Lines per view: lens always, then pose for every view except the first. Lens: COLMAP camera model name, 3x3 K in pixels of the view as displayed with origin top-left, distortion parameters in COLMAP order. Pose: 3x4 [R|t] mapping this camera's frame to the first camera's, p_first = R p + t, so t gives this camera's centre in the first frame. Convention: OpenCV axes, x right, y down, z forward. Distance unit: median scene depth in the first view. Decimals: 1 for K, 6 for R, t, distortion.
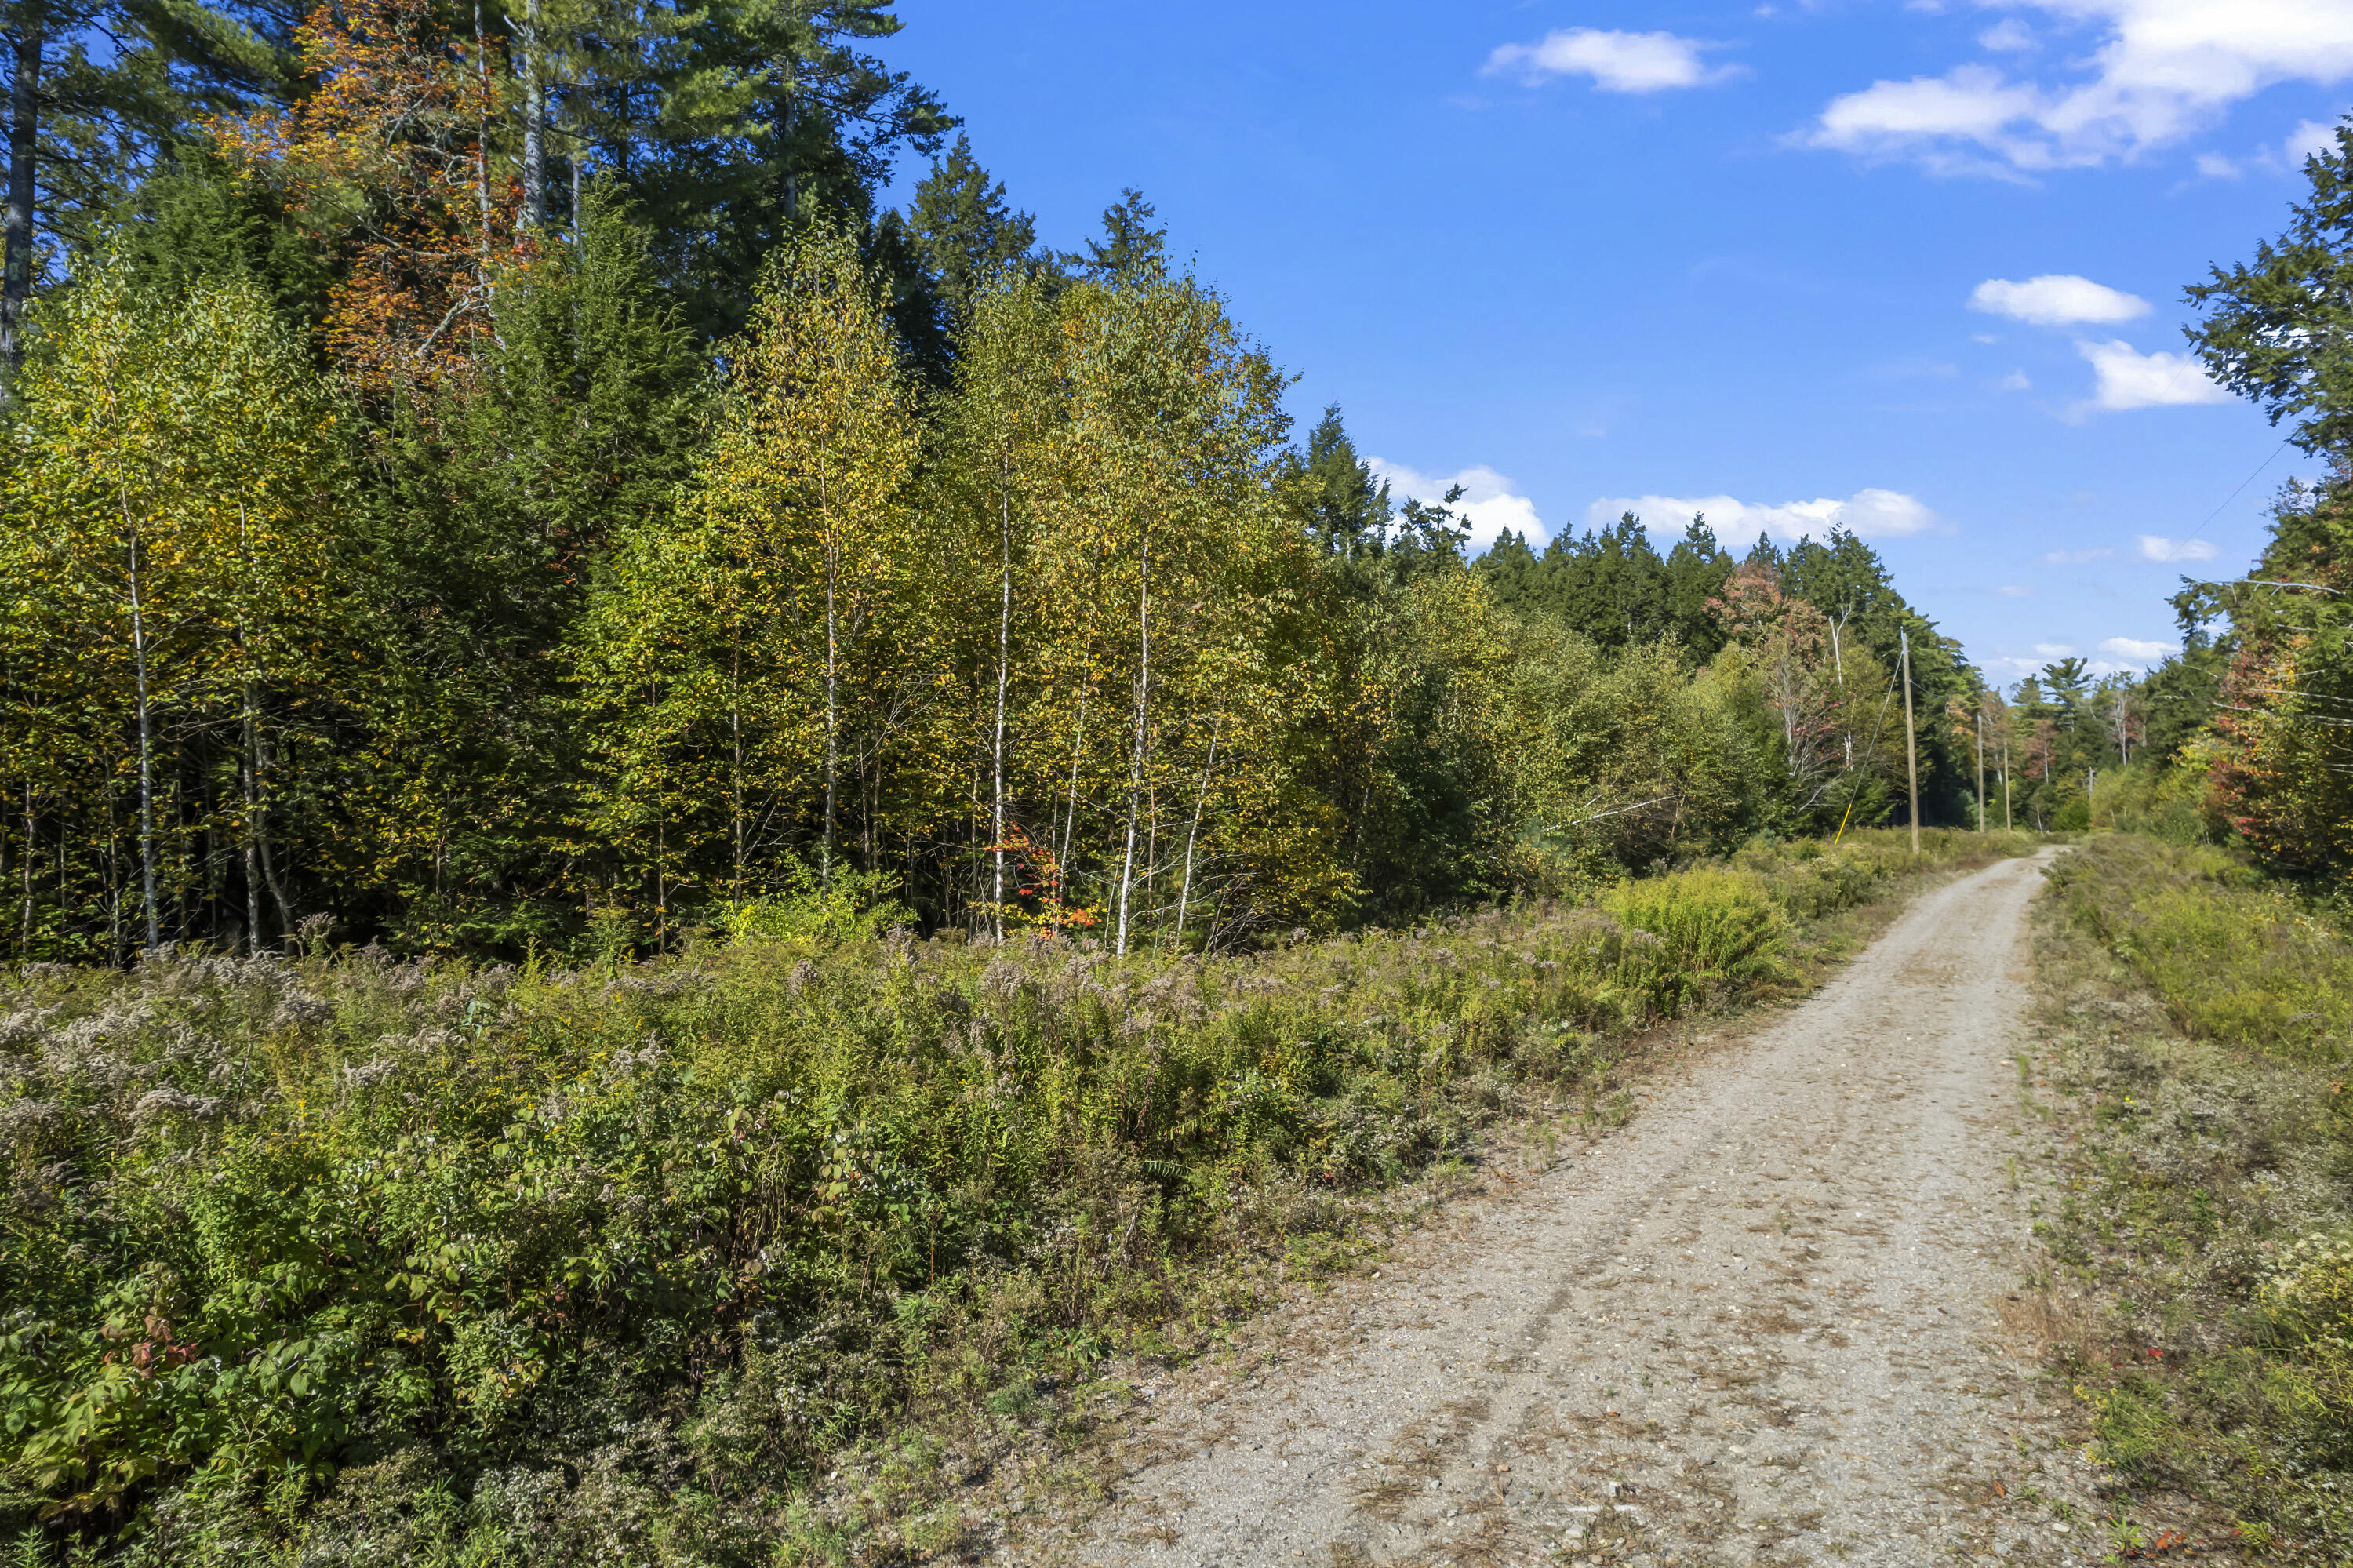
lens RADIAL K [[1470.8, 0, 1184.1], [0, 1470.8, 793.6], [0, 0, 1]] dist [-0.021108, 0.004748]
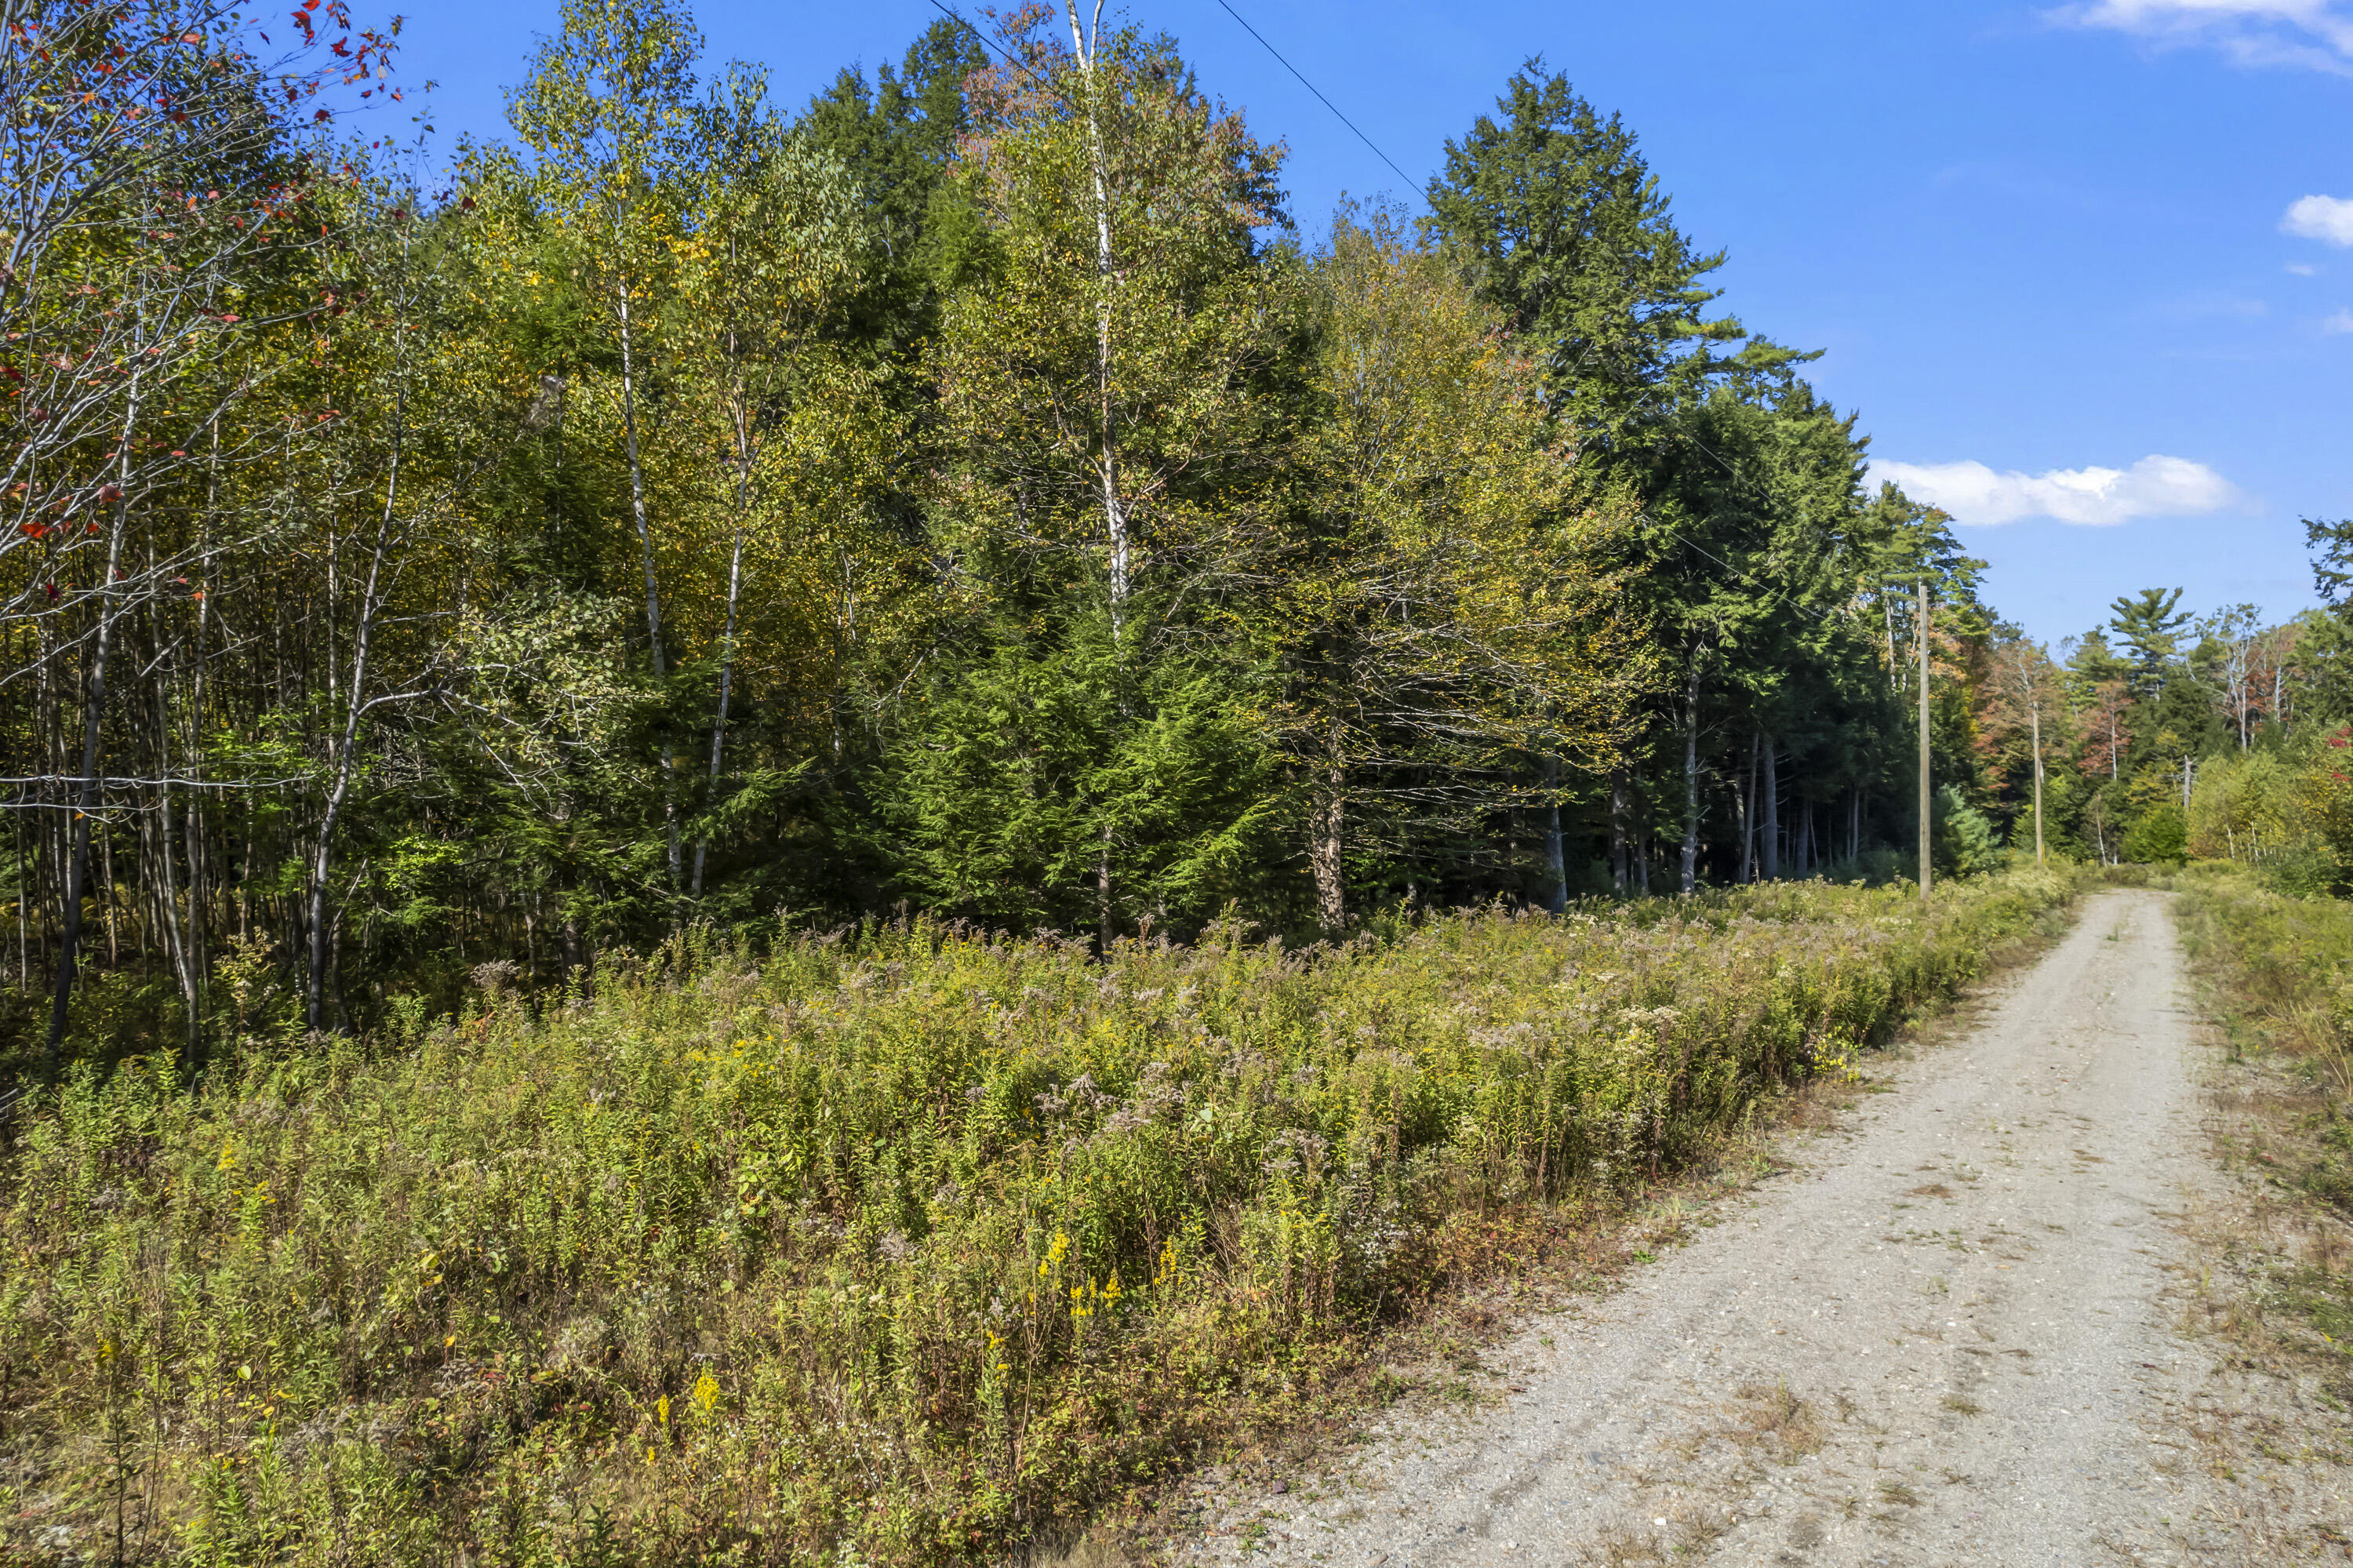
lens RADIAL K [[1470.8, 0, 1171.9], [0, 1470.8, 777.7], [0, 0, 1]] dist [-0.021108, 0.004748]
pose [[0.998784, 0.017803, -0.045967, 0.288201], [-0.018104, 0.999817, -0.006133, 0.003092], [0.045849, 0.006957, 0.998924, 0.476447]]
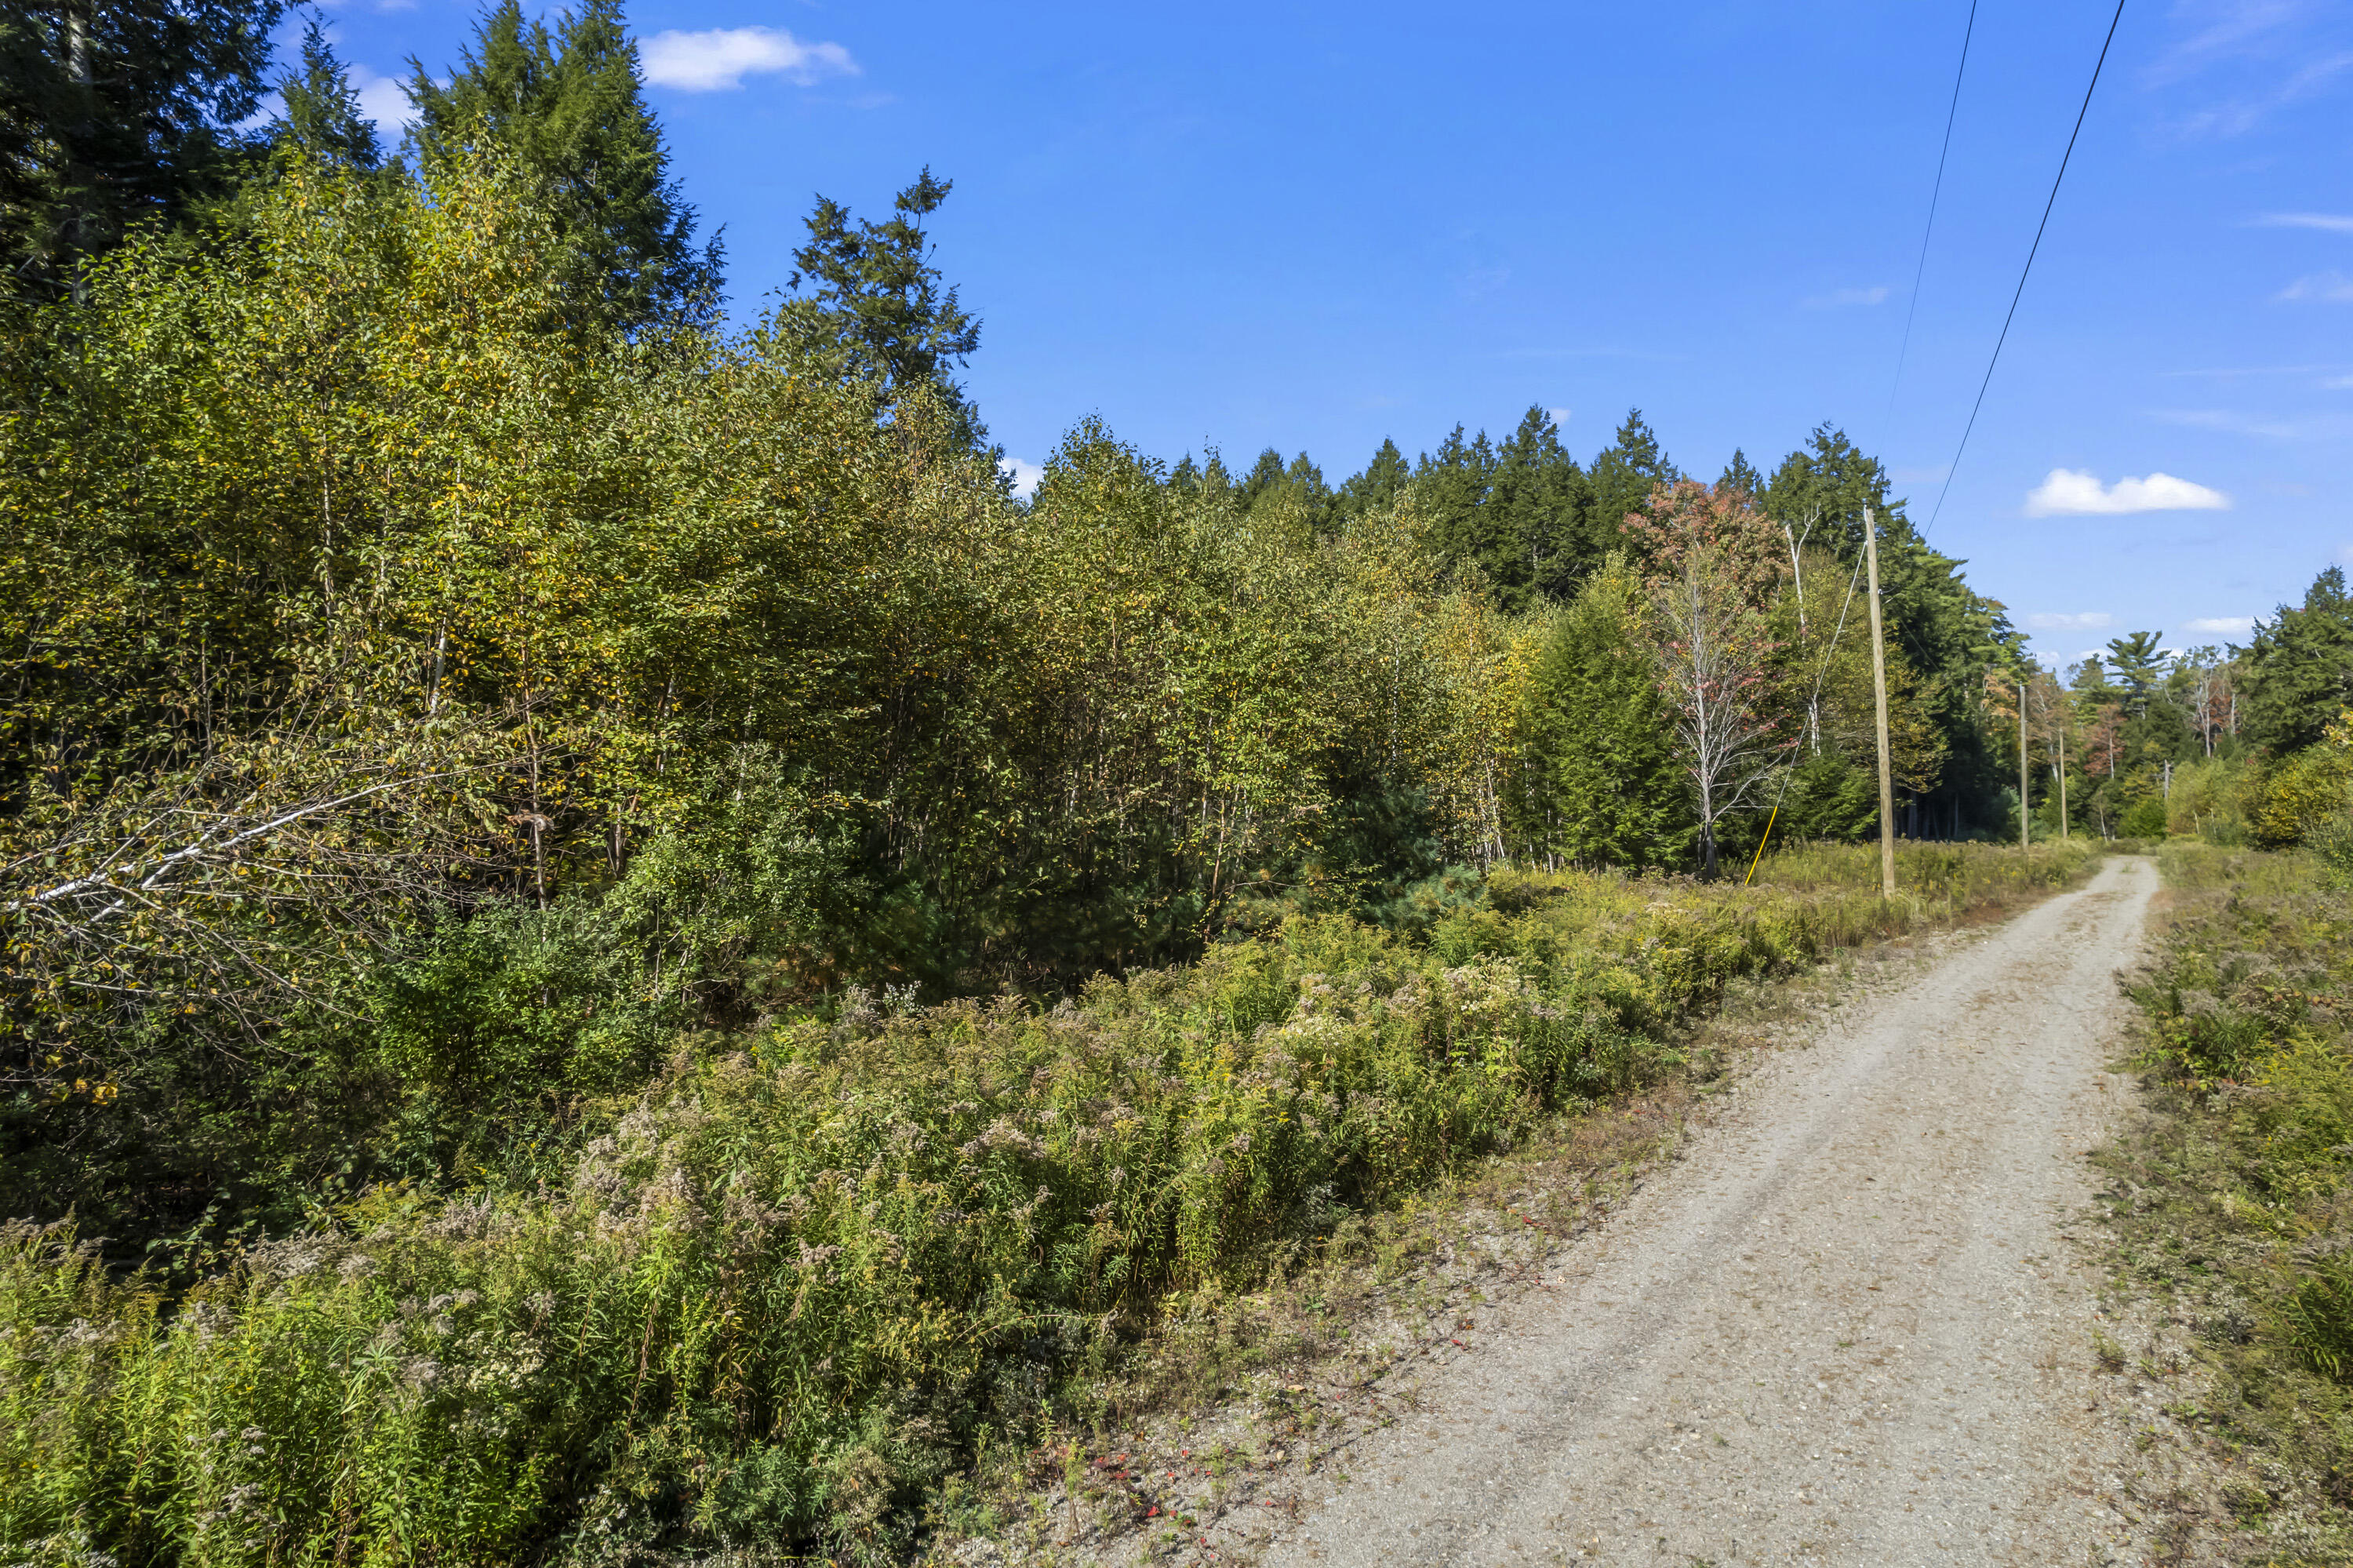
lens RADIAL K [[1470.8, 0, 1172.8], [0, 1470.8, 783.7], [0, 0, 1]] dist [-0.021108, 0.004748]
pose [[0.999291, 0.004586, -0.037367, 0.113291], [-0.004711, 0.999984, -0.003269, 0.000344], [0.037351, 0.003442, 0.999296, 0.194962]]
